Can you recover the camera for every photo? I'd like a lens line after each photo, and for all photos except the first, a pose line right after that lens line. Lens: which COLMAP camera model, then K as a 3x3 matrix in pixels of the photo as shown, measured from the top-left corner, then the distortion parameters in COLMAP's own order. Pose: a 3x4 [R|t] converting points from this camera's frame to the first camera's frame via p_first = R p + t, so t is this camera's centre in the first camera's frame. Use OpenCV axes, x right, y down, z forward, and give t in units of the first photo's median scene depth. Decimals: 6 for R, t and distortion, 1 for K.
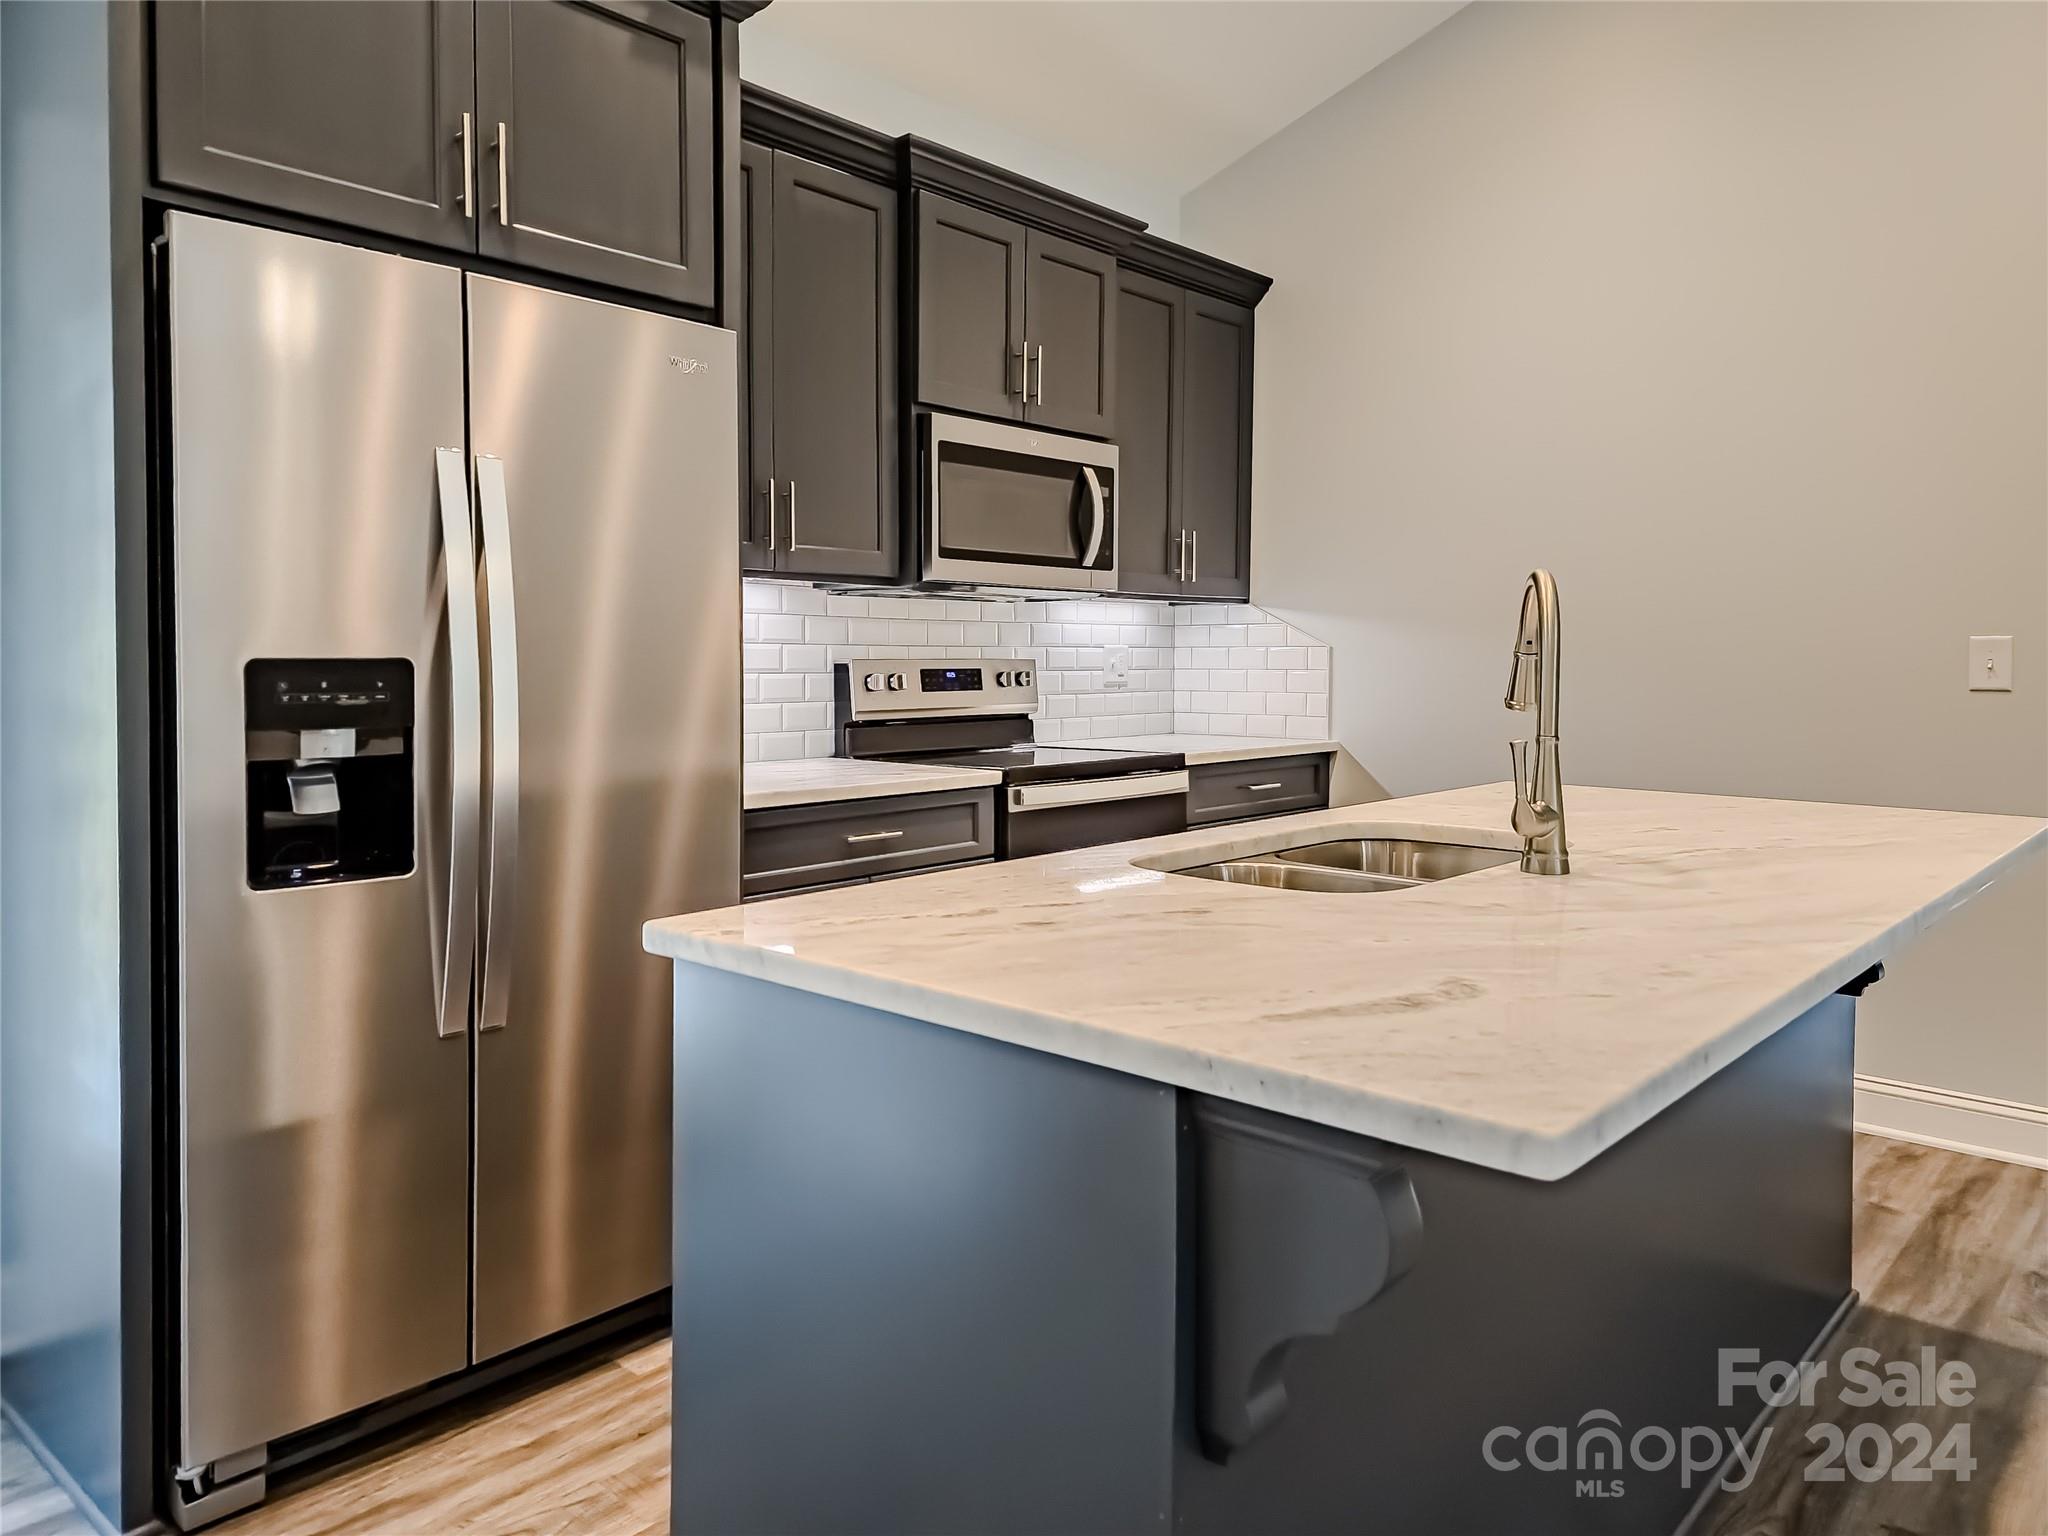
lens RADIAL K [[1445.1, 0, 1024.0], [0, 1445.1, 768.0], [0, 0, 1]] dist [0.017730, -0.001424]
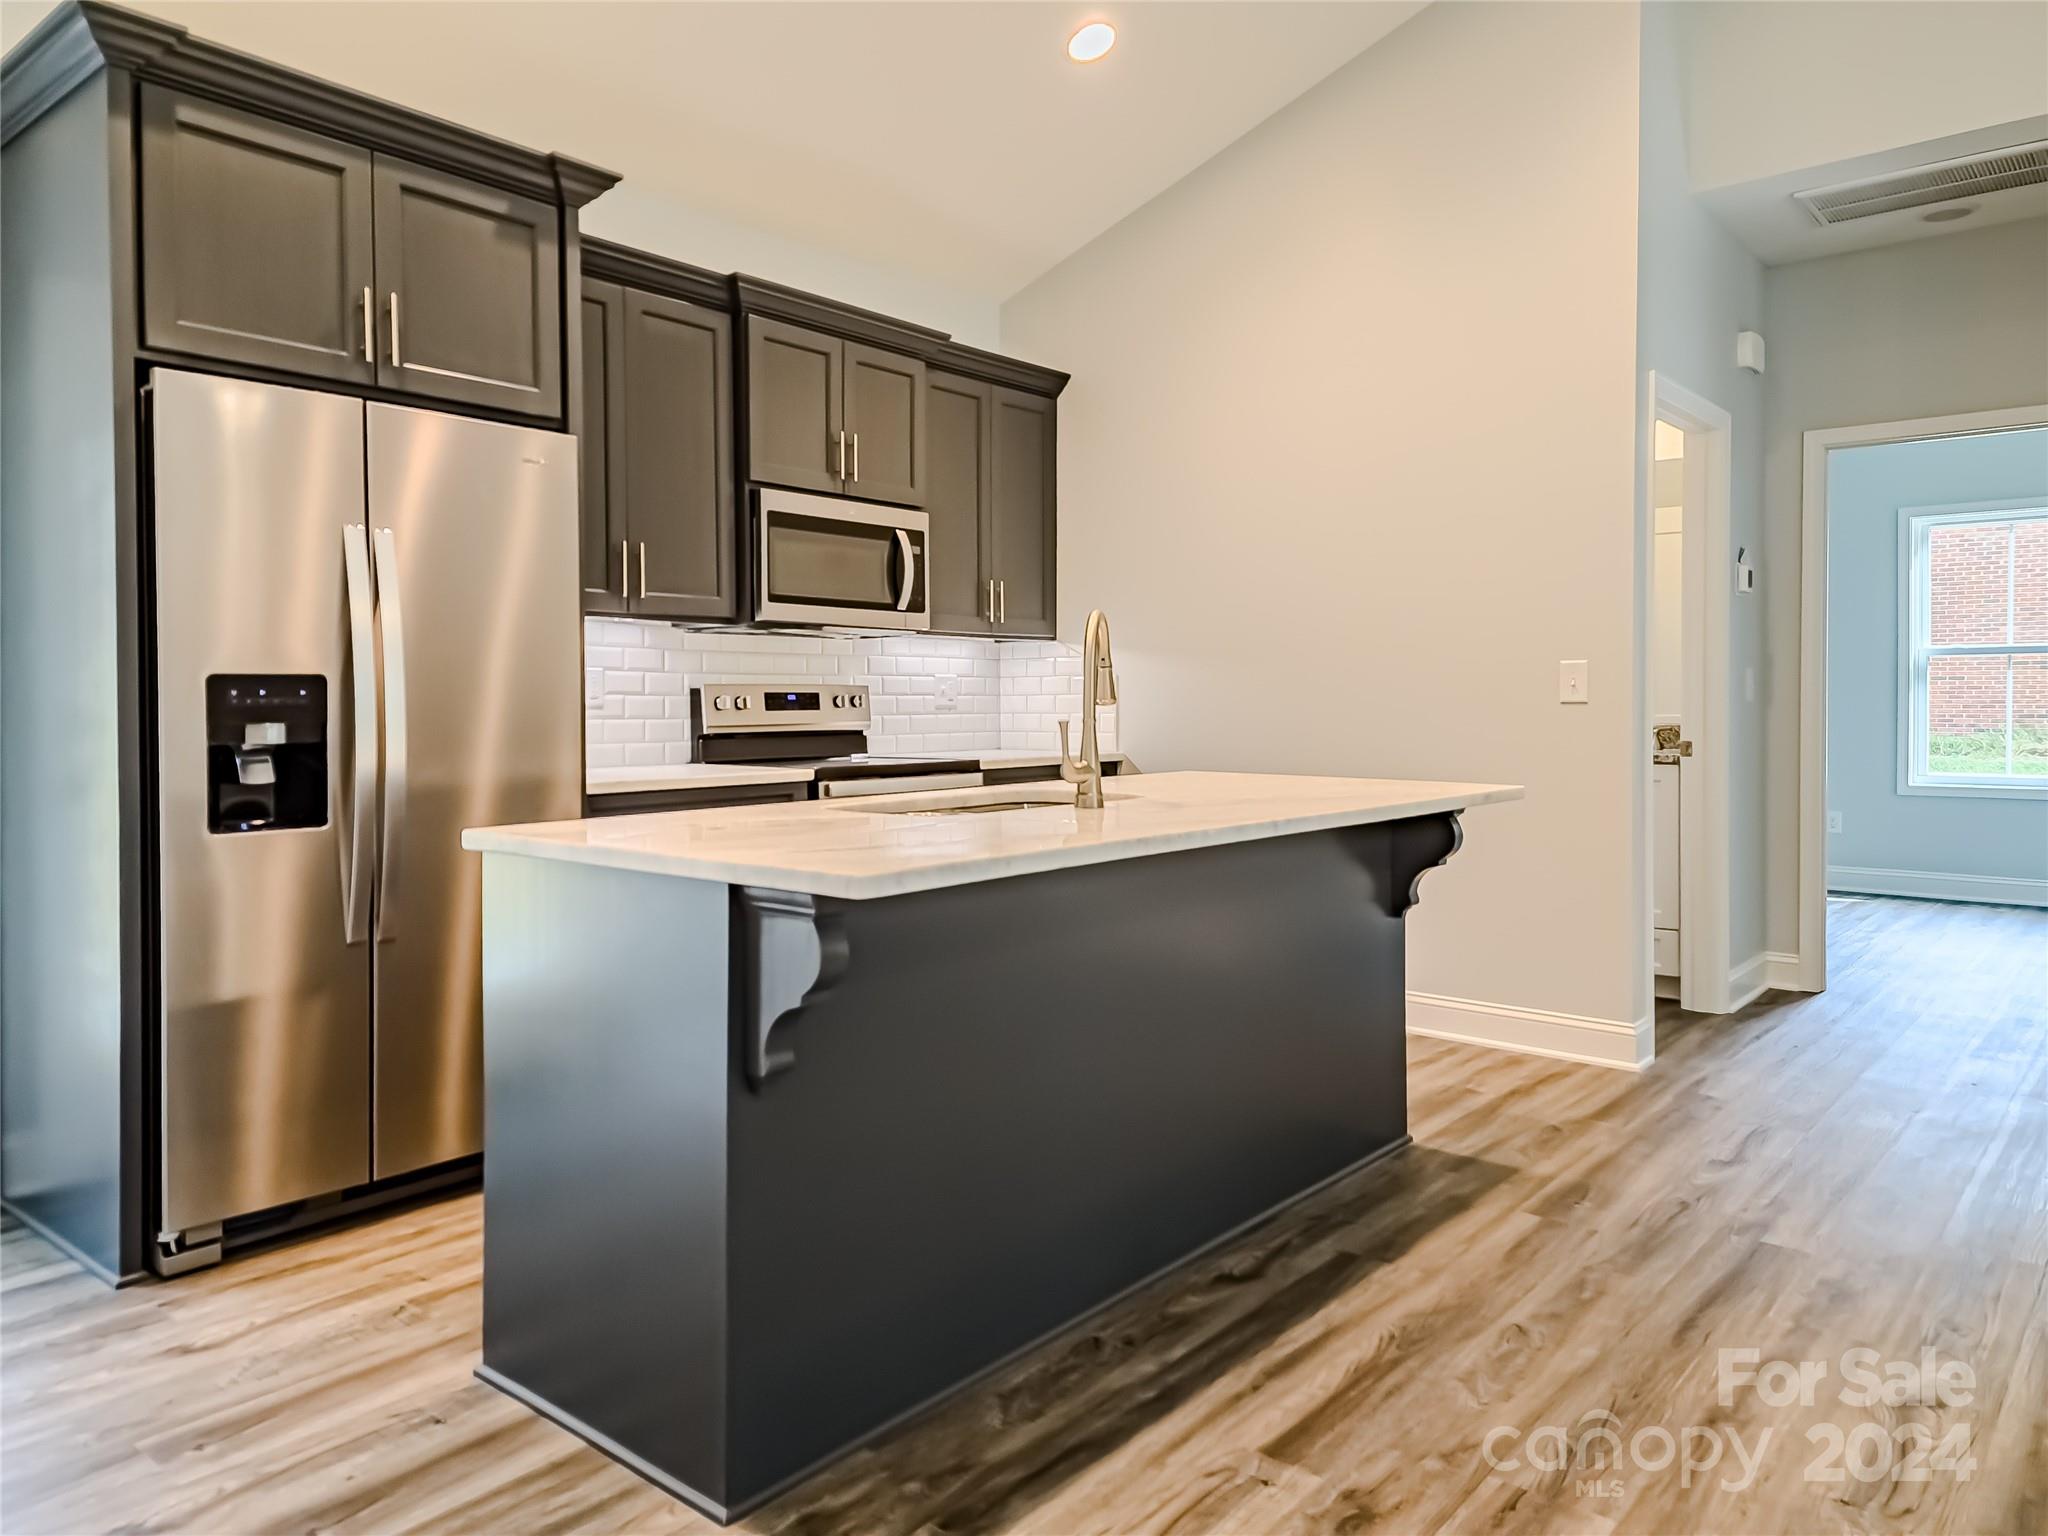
lens RADIAL K [[1430.1, 0, 1049.8], [0, 1430.1, 791.6], [0, 0, 1]] dist [0.018880, -0.003979]
pose [[0.999215, -0.007312, 0.038936, 0.139480], [0.007832, 0.999882, -0.013213, 0.038667], [-0.038835, 0.013507, 0.999154, -0.261691]]
